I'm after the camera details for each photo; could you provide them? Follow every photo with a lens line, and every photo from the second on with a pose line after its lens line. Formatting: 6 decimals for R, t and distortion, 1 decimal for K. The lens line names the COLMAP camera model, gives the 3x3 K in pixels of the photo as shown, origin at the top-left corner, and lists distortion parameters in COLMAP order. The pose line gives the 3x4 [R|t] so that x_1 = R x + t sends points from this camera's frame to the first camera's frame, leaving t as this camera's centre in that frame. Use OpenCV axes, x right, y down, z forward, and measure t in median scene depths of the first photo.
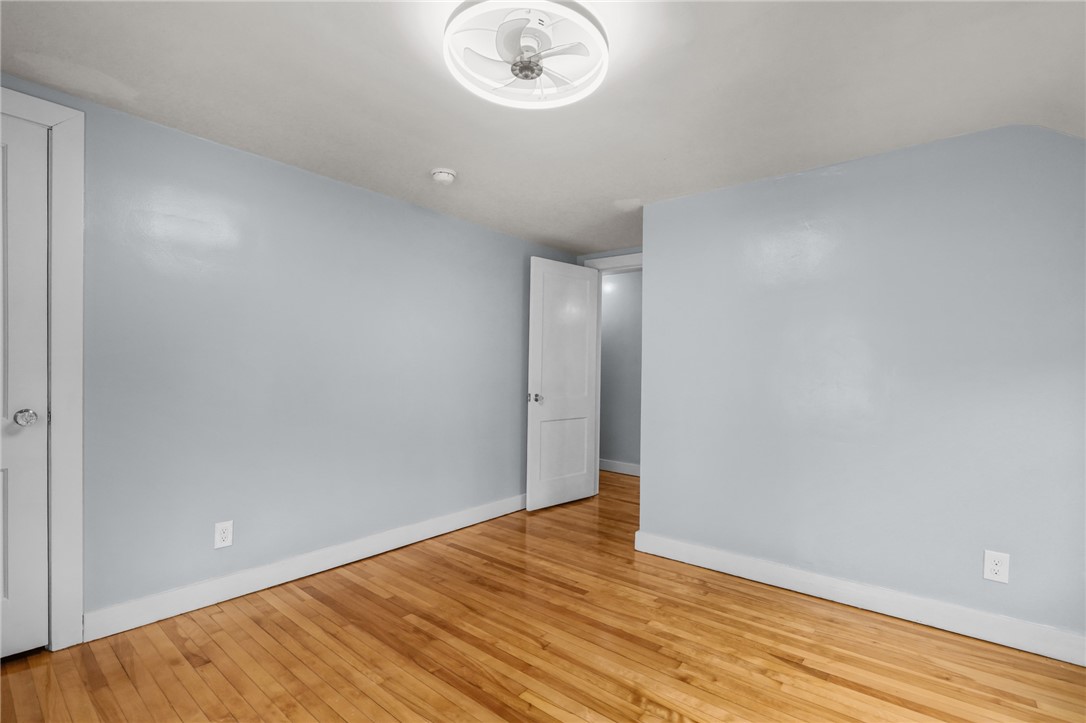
lens RADIAL K [[516.1, 0, 543.0], [0, 516.1, 365.2], [0, 0, 1]] dist [-0.001528, -0.001480]
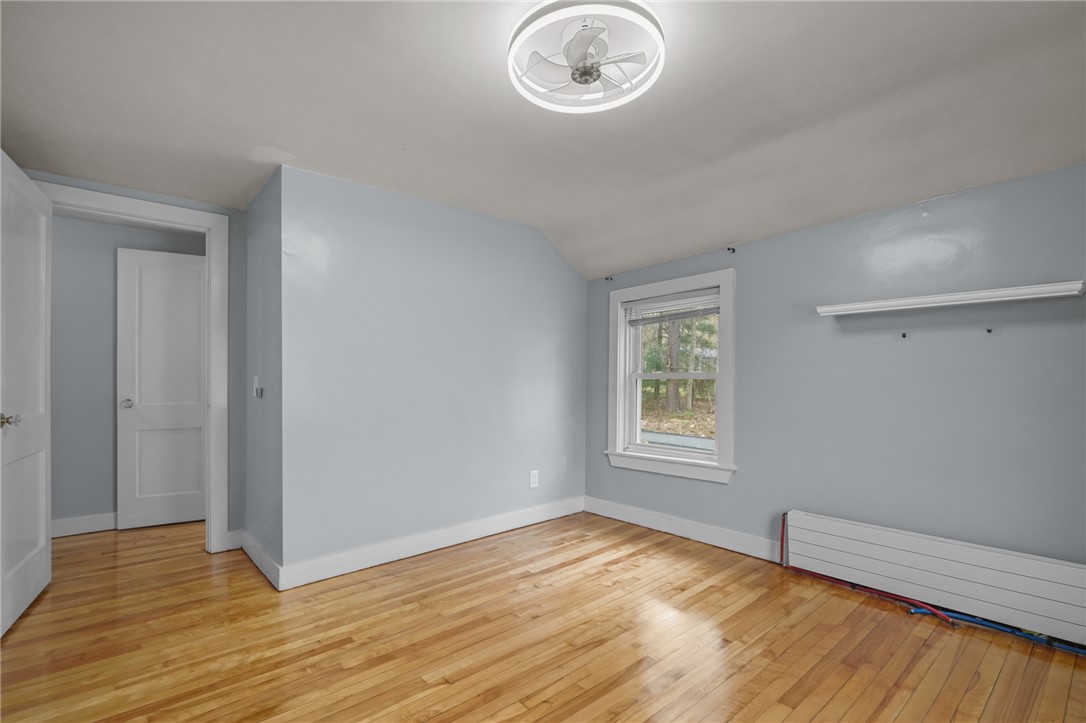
lens RADIAL K [[516.1, 0, 543.0], [0, 516.1, 365.2], [0, 0, 1]] dist [-0.001528, -0.001480]
pose [[0.142941, 0.010672, 0.989674, -0.784589], [0.003926, 0.999928, -0.011350, 0.026444], [-0.989723, 0.005507, 0.142889, 0.677353]]
